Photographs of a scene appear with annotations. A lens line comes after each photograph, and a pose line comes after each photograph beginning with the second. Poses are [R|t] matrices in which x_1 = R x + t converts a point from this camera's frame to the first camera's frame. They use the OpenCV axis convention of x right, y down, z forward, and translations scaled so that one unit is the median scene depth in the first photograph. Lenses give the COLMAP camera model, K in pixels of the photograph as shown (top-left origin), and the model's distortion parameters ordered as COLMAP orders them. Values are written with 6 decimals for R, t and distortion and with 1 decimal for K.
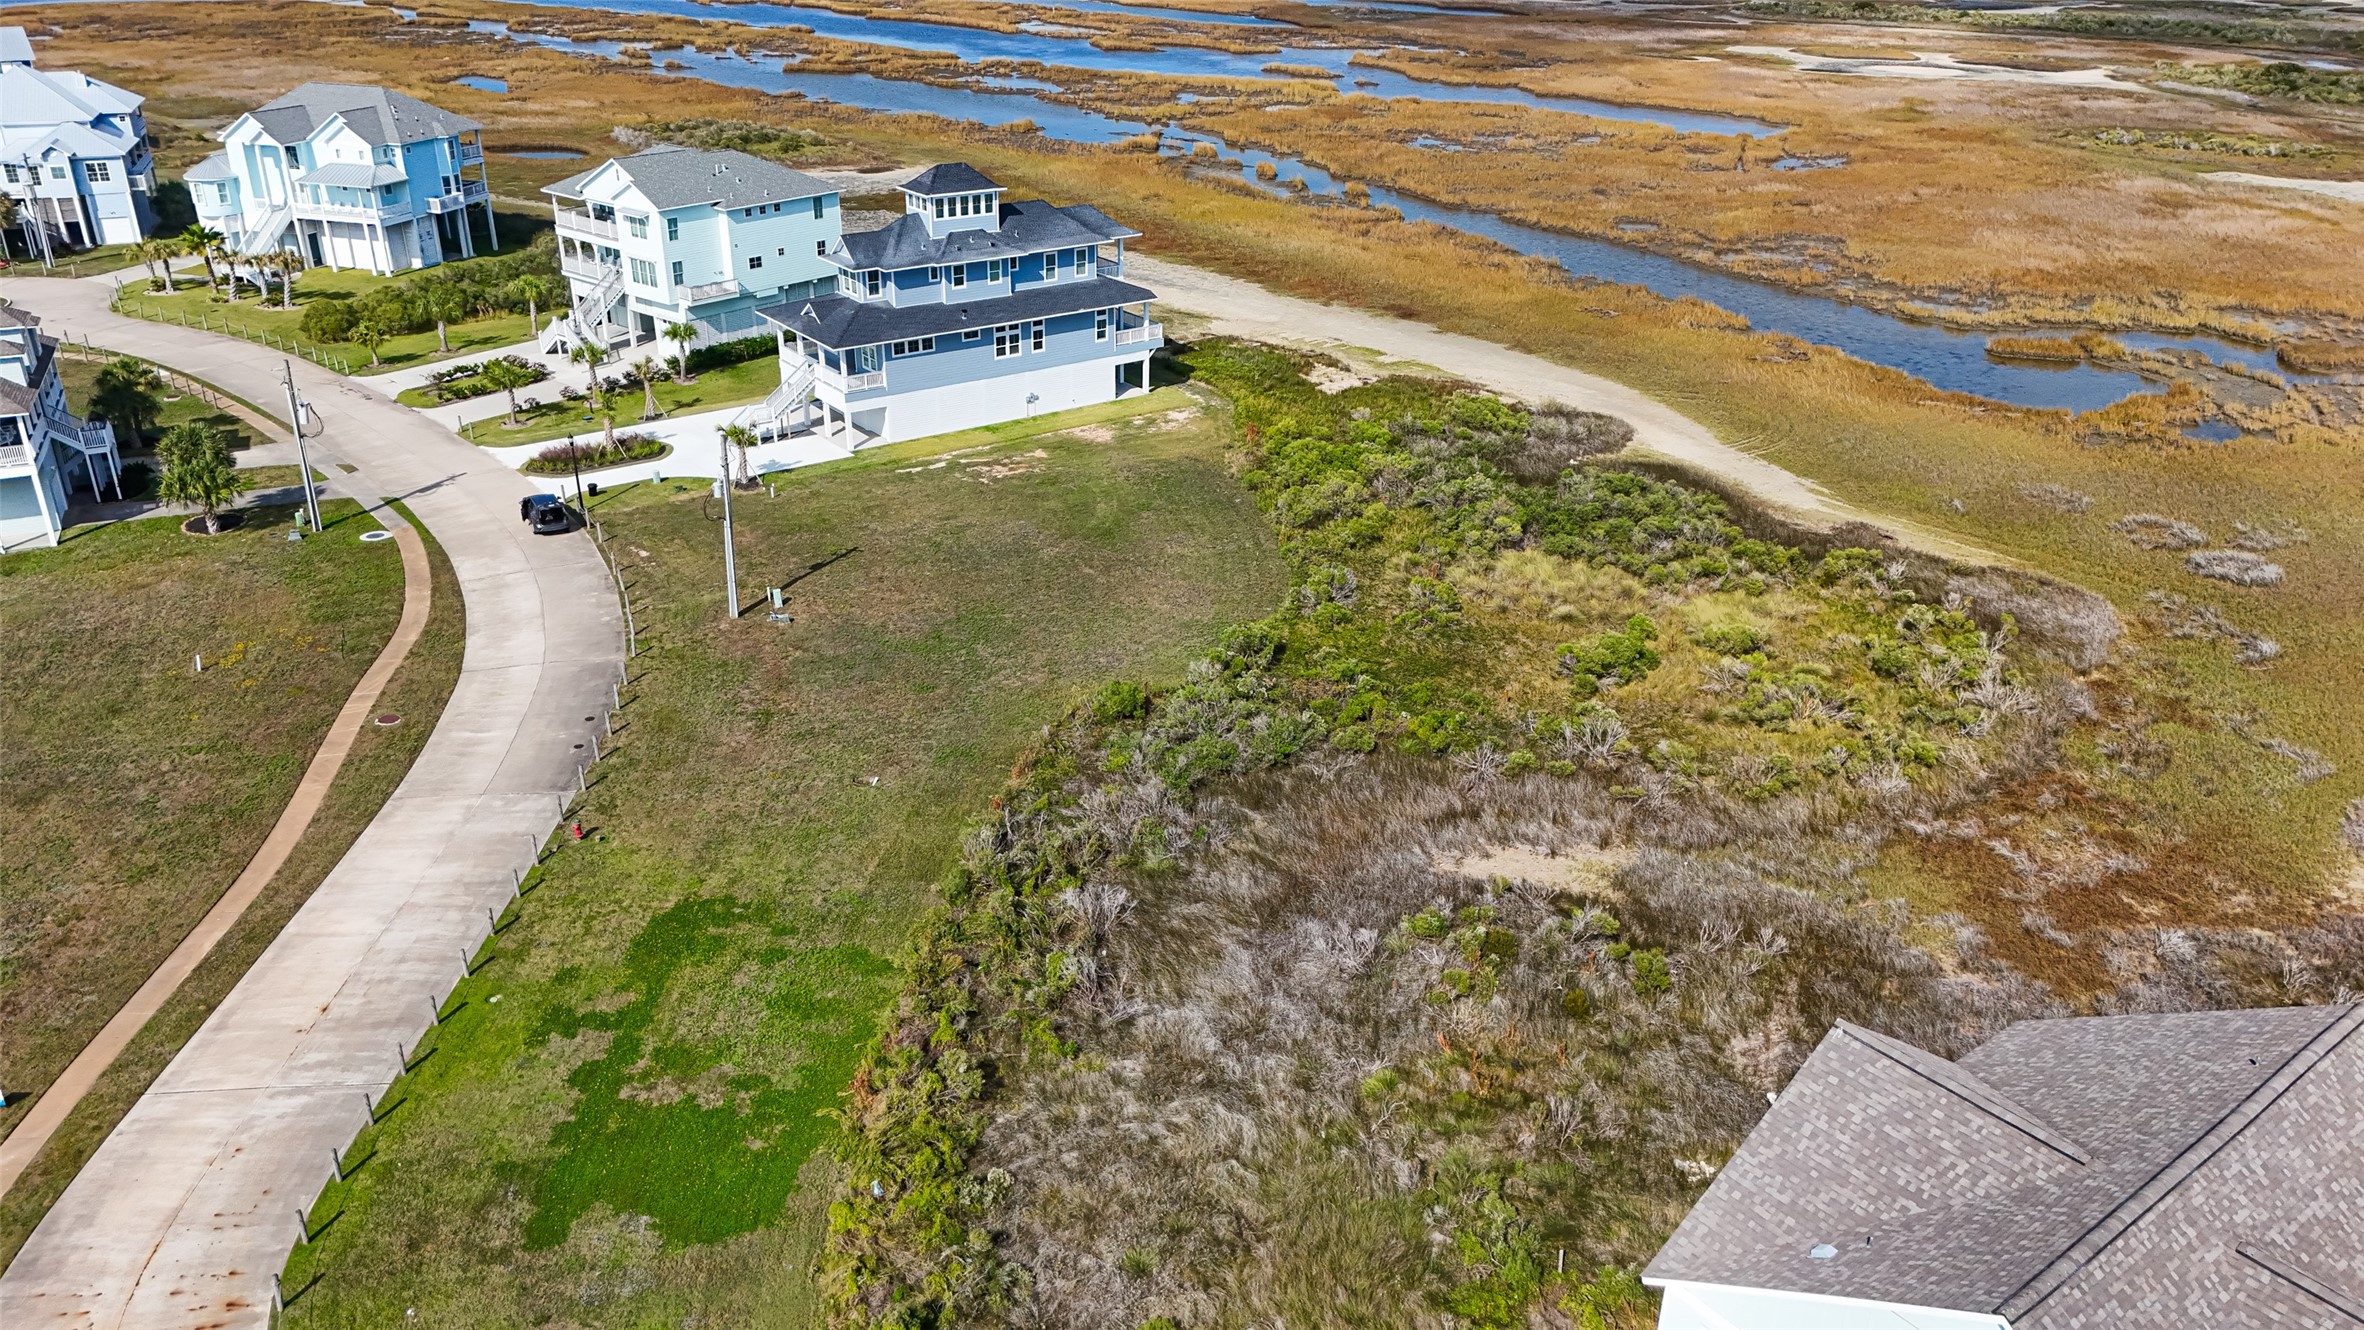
lens RADIAL K [[1727.9, 0, 1186.6], [0, 1727.9, 682.5], [0, 0, 1]] dist [0.084243, -0.082282]
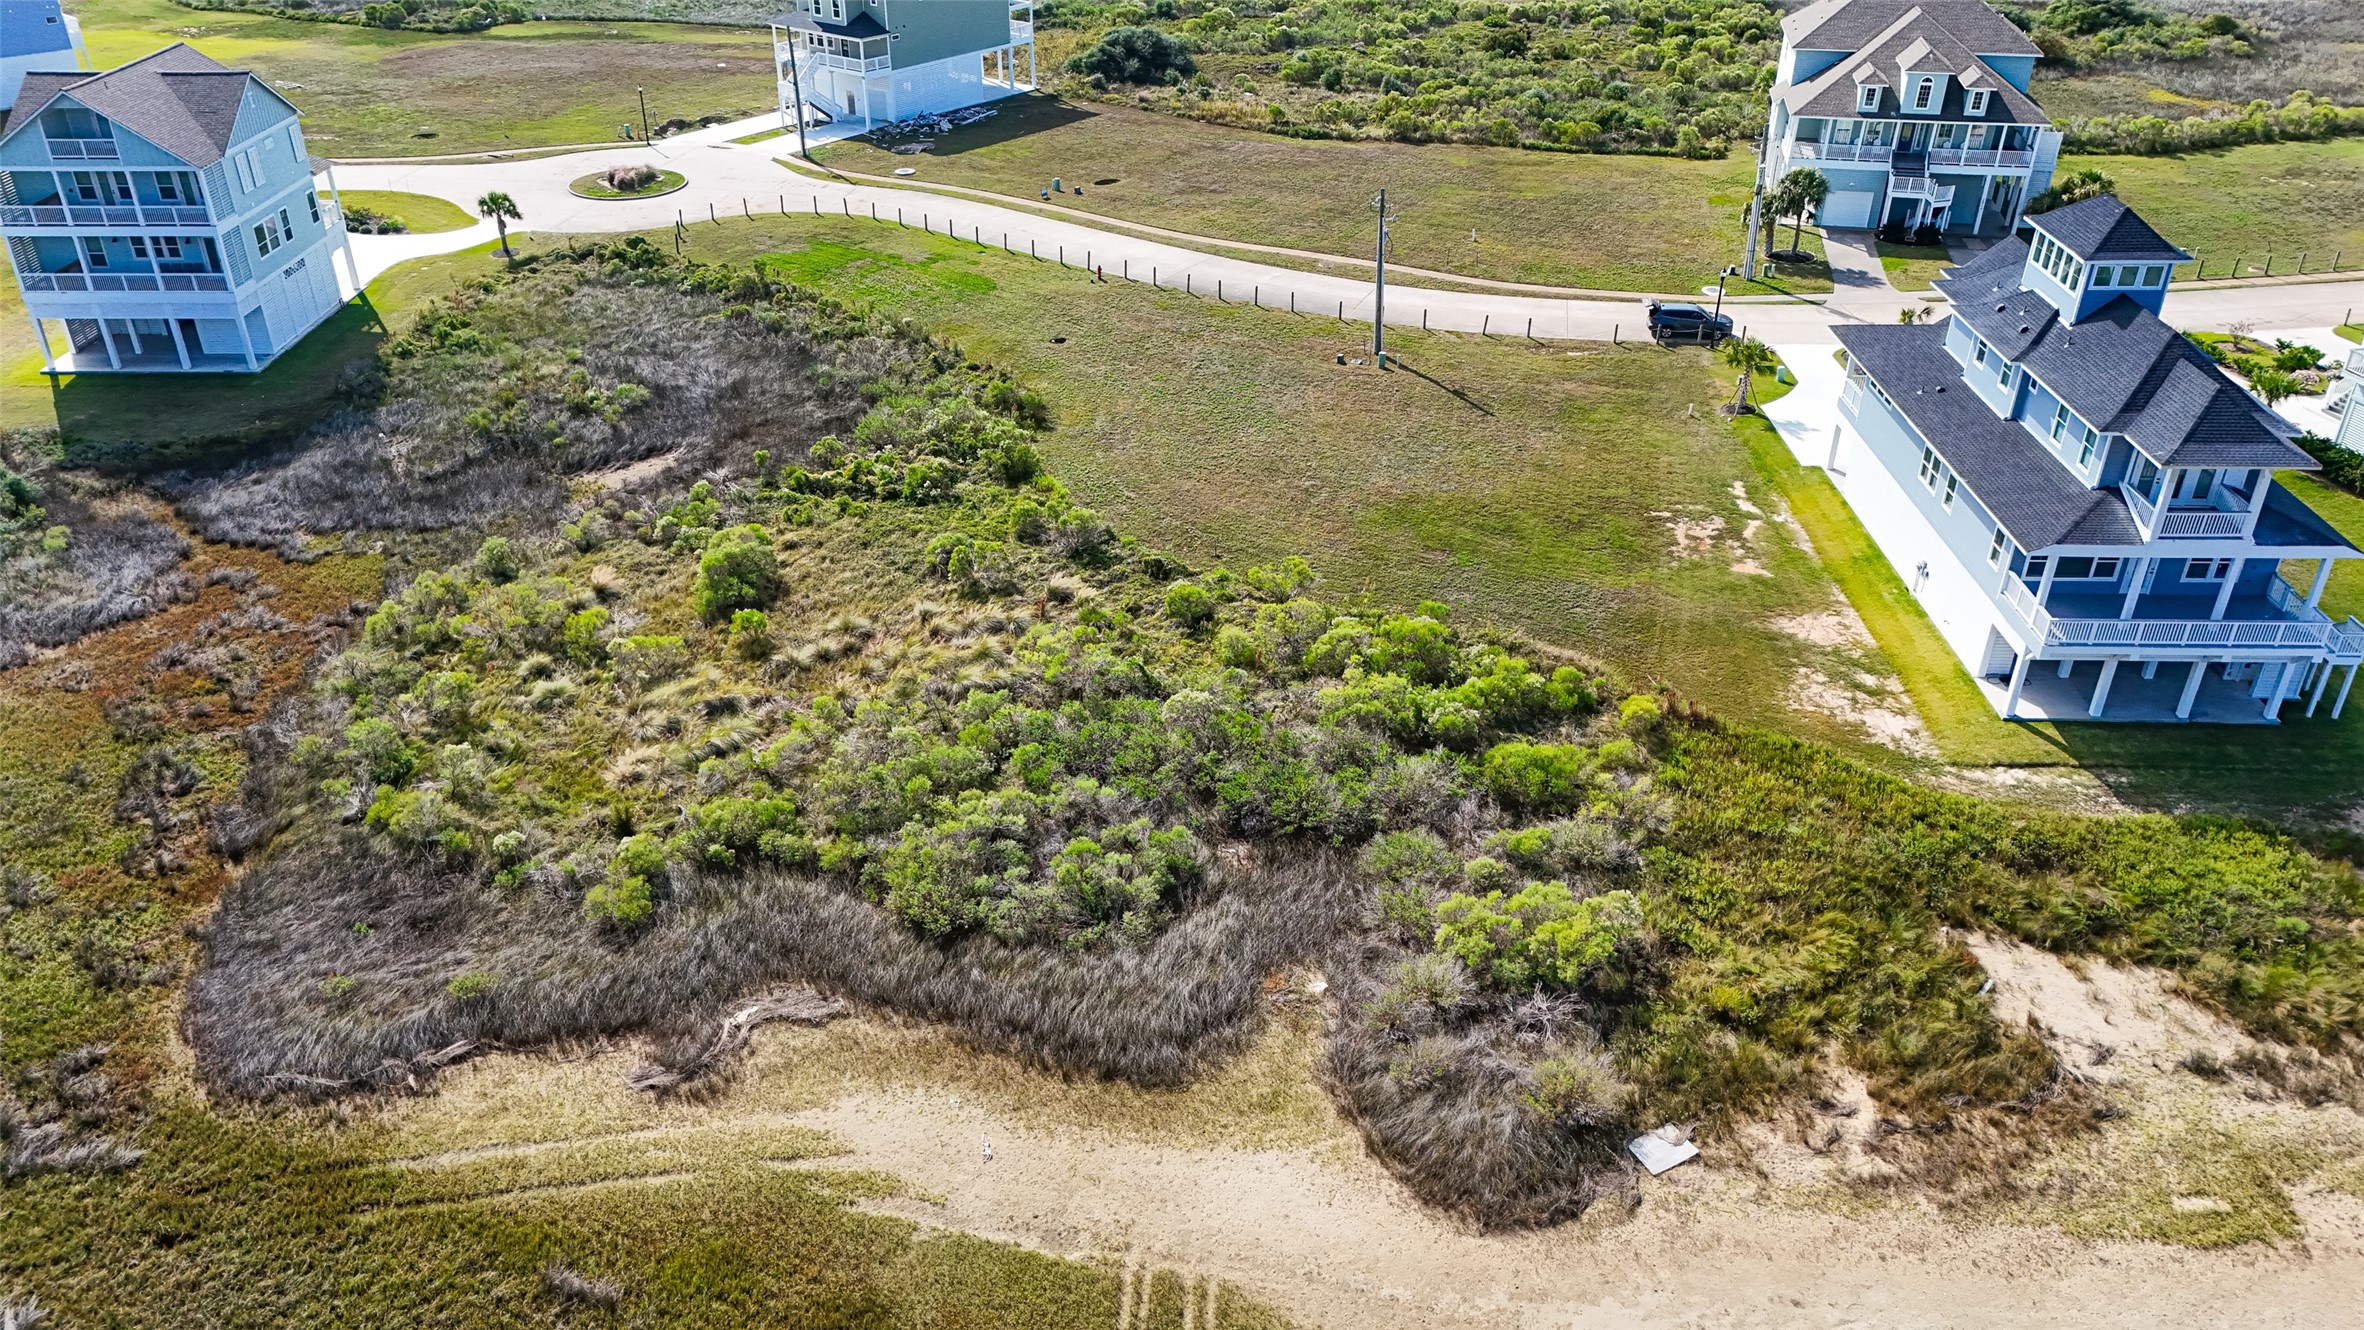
lens RADIAL K [[1727.9, 0, 1173.2], [0, 1727.9, 669.5], [0, 0, 1]] dist [0.084243, -0.082282]
pose [[-0.613137, 0.394025, -0.684695, 0.543488], [-0.342778, 0.648186, 0.679969, -0.497910], [0.711734, 0.651613, -0.262364, 1.044698]]
